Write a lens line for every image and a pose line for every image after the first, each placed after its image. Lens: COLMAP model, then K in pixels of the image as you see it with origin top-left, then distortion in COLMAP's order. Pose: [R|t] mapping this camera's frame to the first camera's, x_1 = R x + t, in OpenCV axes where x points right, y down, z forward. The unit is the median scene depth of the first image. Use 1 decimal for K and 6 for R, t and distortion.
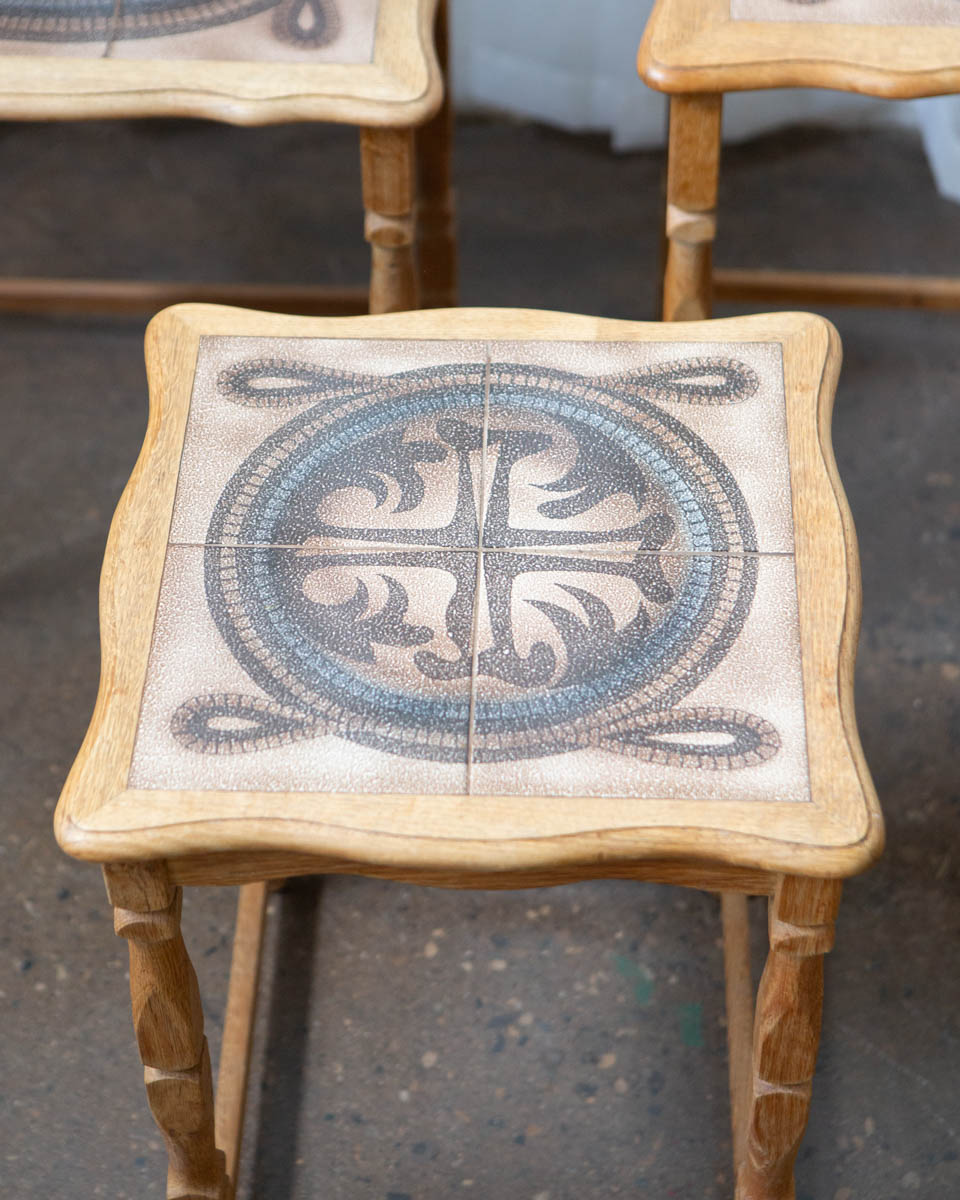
lens RADIAL K [[2610.0, 0, 475.0], [0, 2610.0, 600.1], [0, 0, 1]] dist [0.155027, 0.000000]
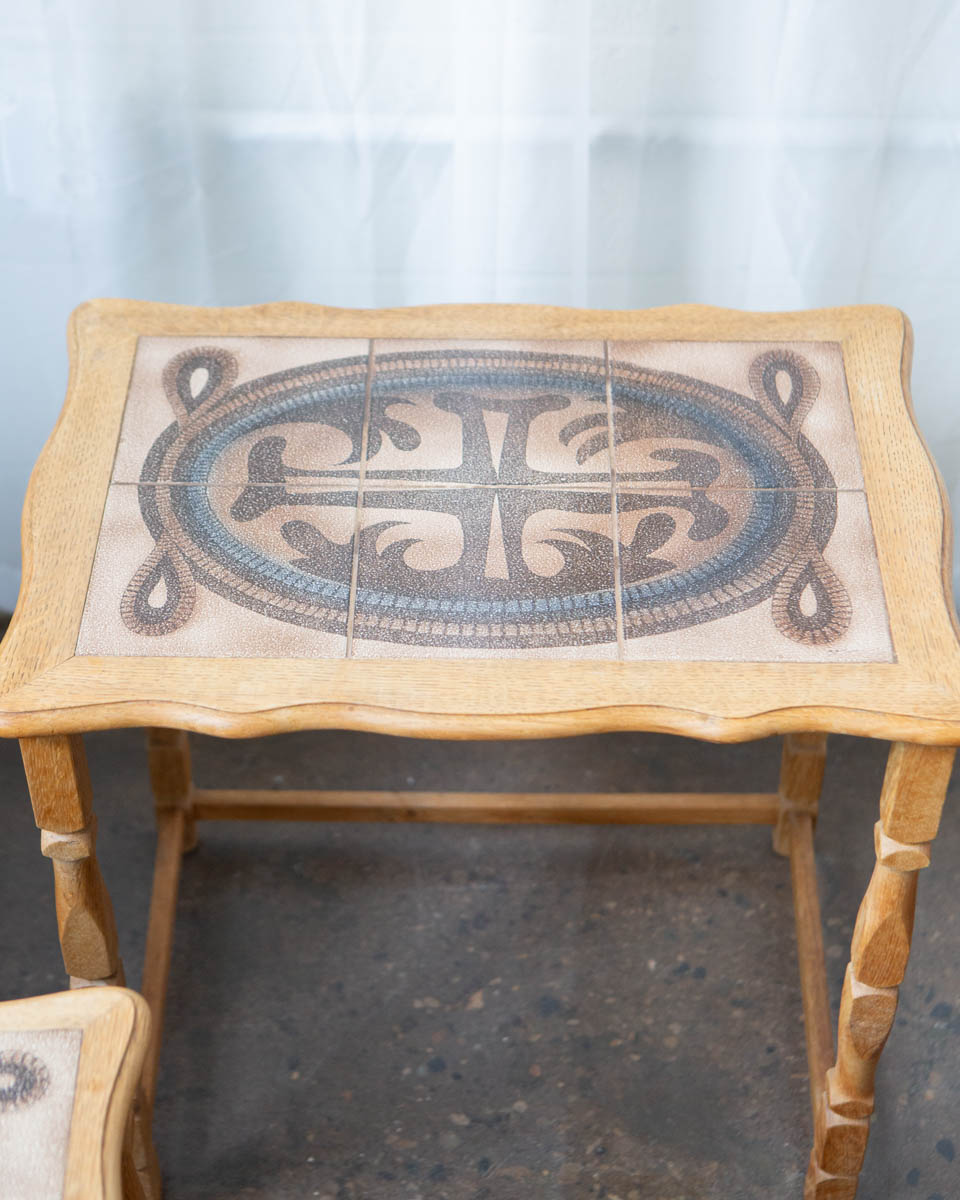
lens RADIAL K [[2326.0, 0, 474.2], [0, 2326.0, 597.9], [0, 0, 1]] dist [0.096877, 0.000000]
pose [[0.997909, -0.032439, 0.055898, 0.221555], [0.037154, 0.995646, -0.085488, -0.180456], [-0.052882, 0.087386, 0.994770, 0.136591]]
